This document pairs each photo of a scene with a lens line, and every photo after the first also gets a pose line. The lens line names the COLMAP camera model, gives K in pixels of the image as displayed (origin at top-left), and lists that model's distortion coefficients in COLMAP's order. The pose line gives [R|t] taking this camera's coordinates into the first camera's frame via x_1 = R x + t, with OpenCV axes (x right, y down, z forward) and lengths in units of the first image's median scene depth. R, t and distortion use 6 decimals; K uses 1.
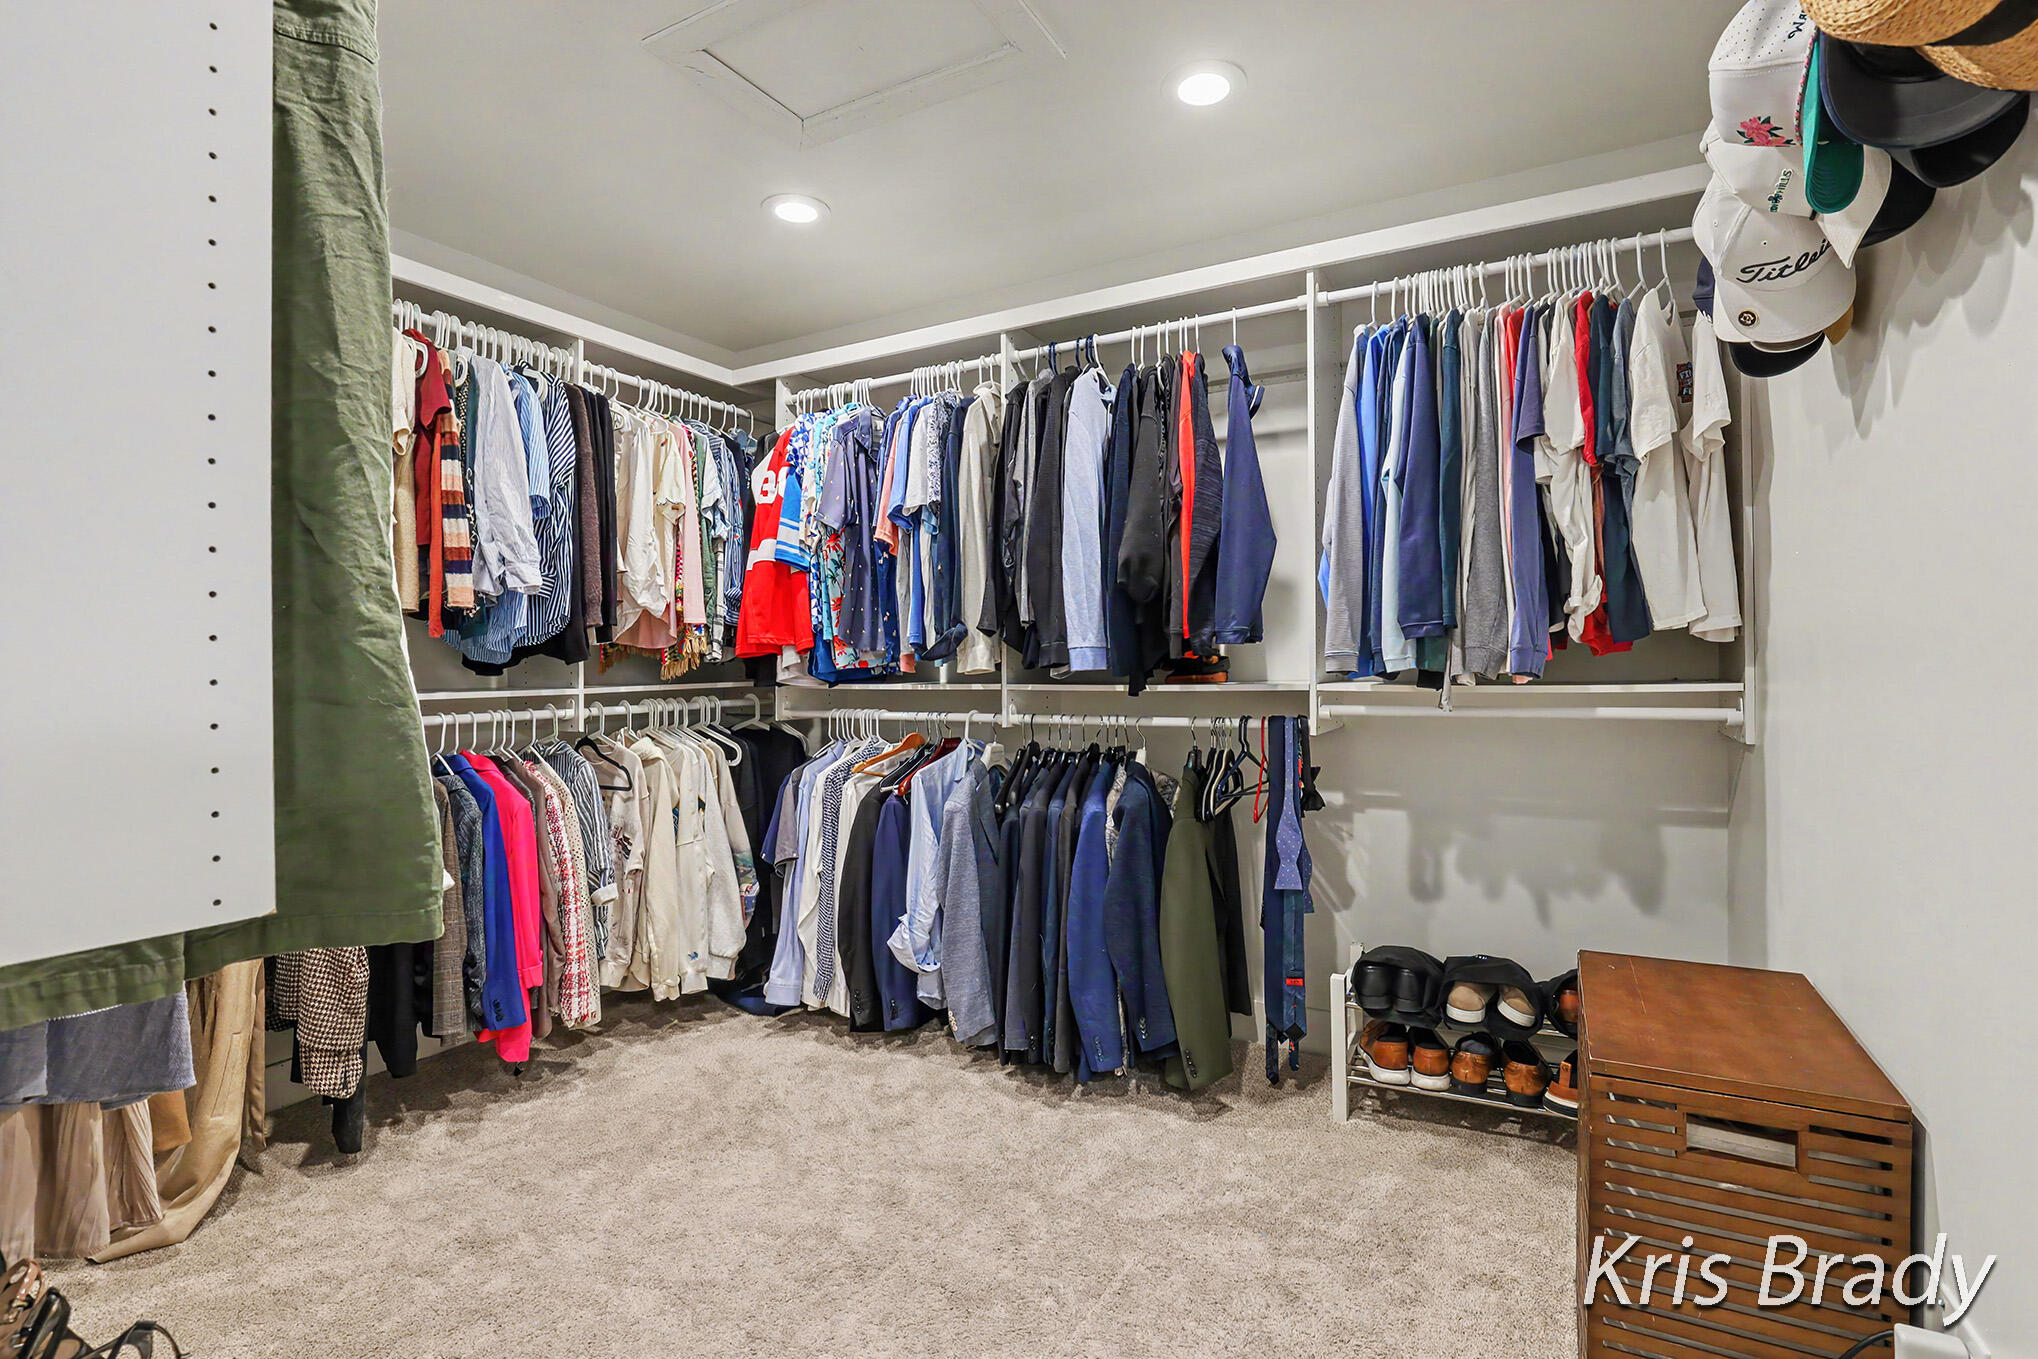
lens RADIAL K [[978.1, 0, 1023.5], [0, 978.1, 666.8], [0, 0, 1]] dist [-0.005860, -0.000604]
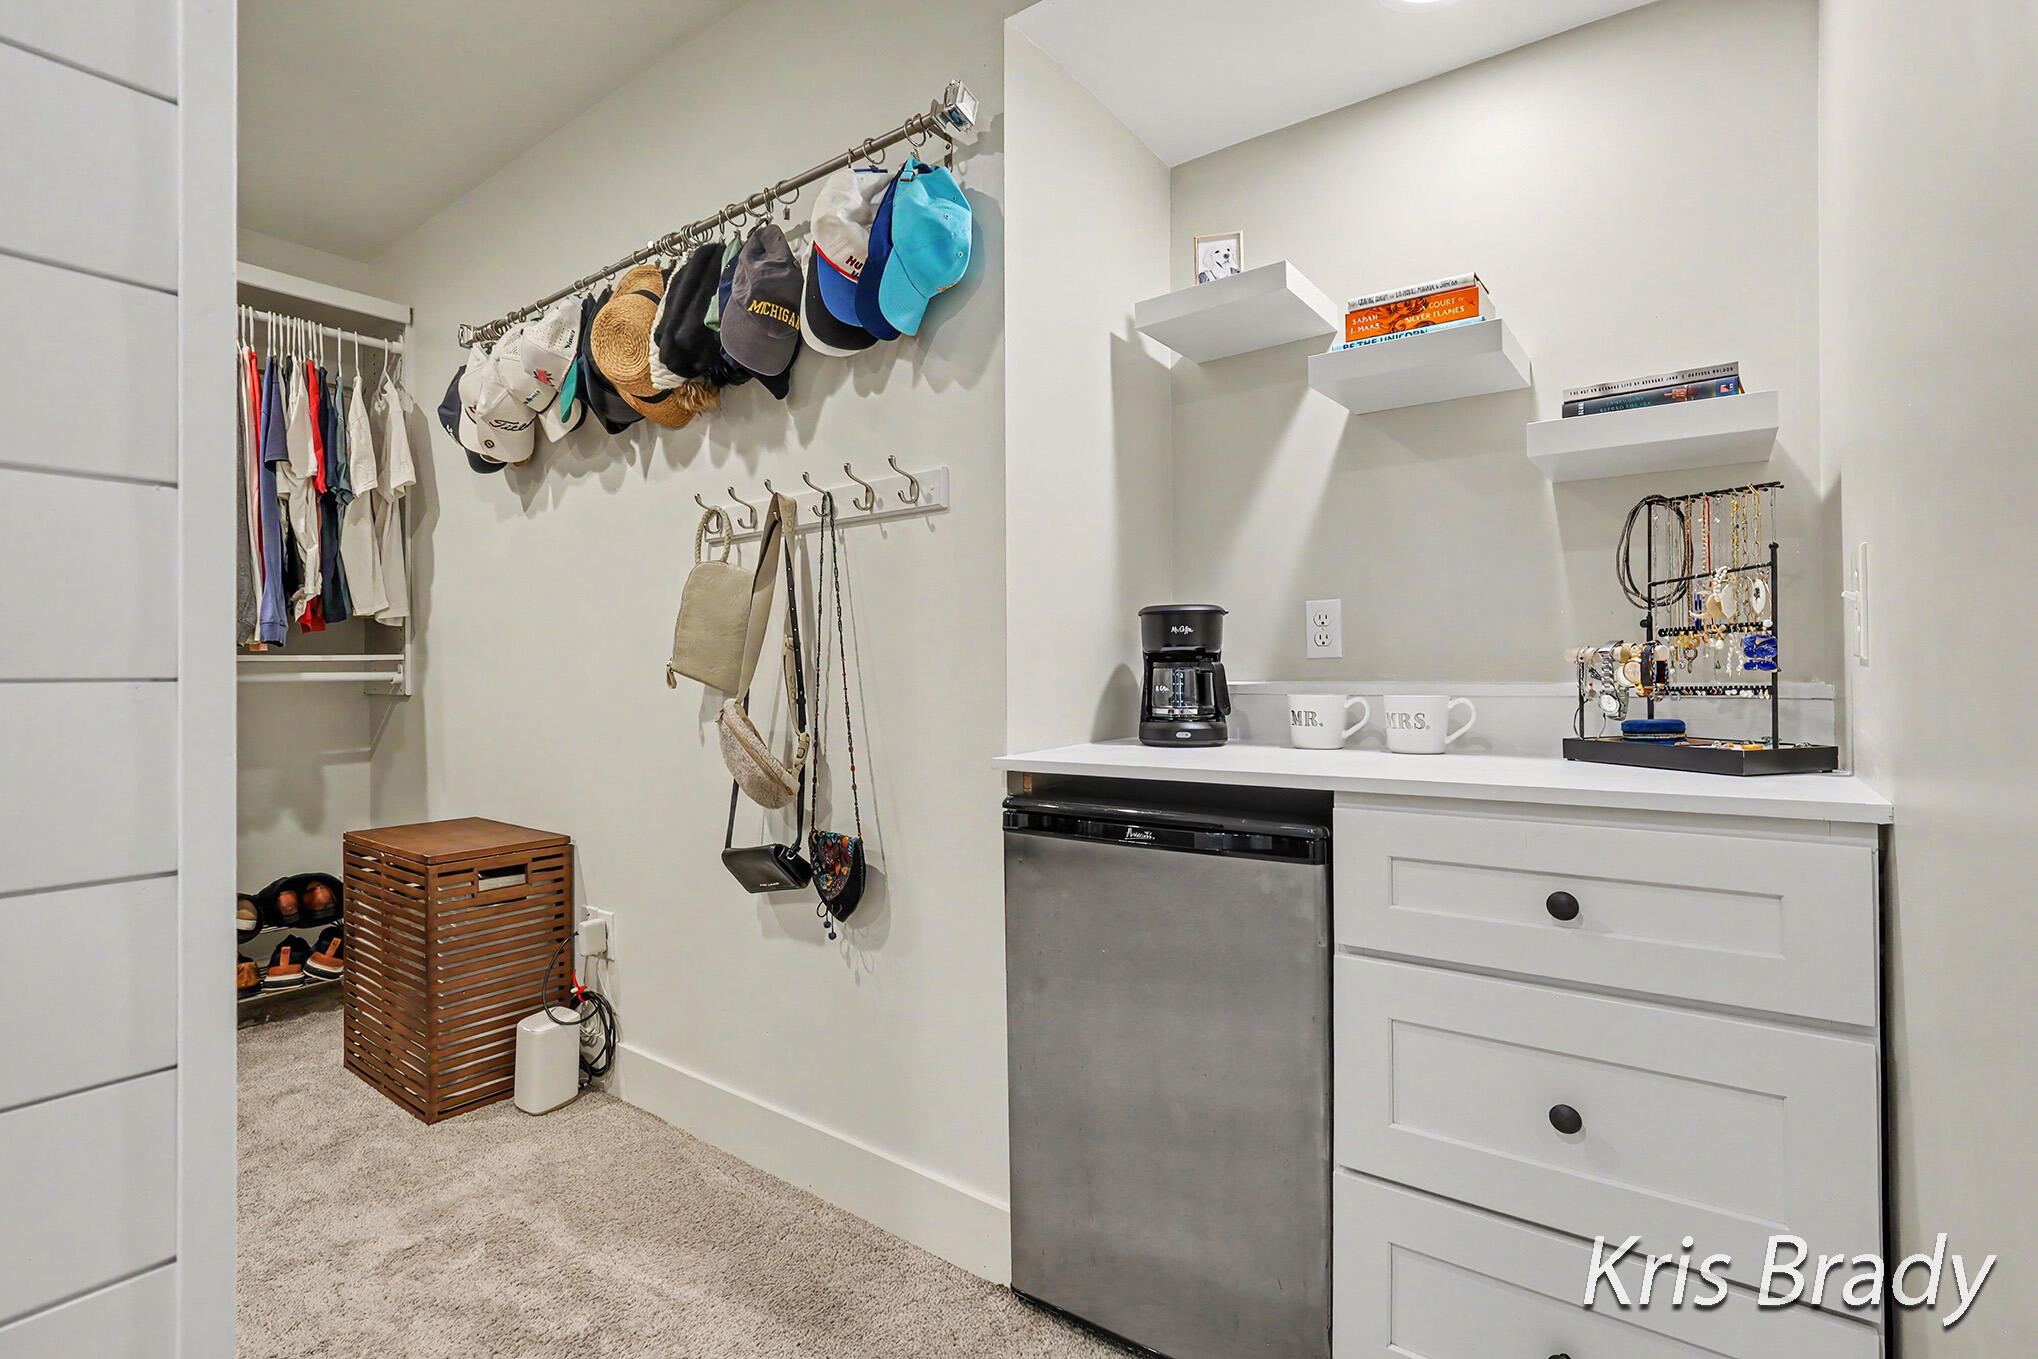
lens RADIAL K [[943.5, 0, 1022.0], [0, 943.5, 675.9], [0, 0, 1]] dist [-0.031057, -0.000948]
pose [[0.170878, 0.001778, 0.985291, -0.520409], [0.000511, 0.999998, -0.001893, 0.053453], [-0.985292, 0.000828, 0.170877, -0.185957]]
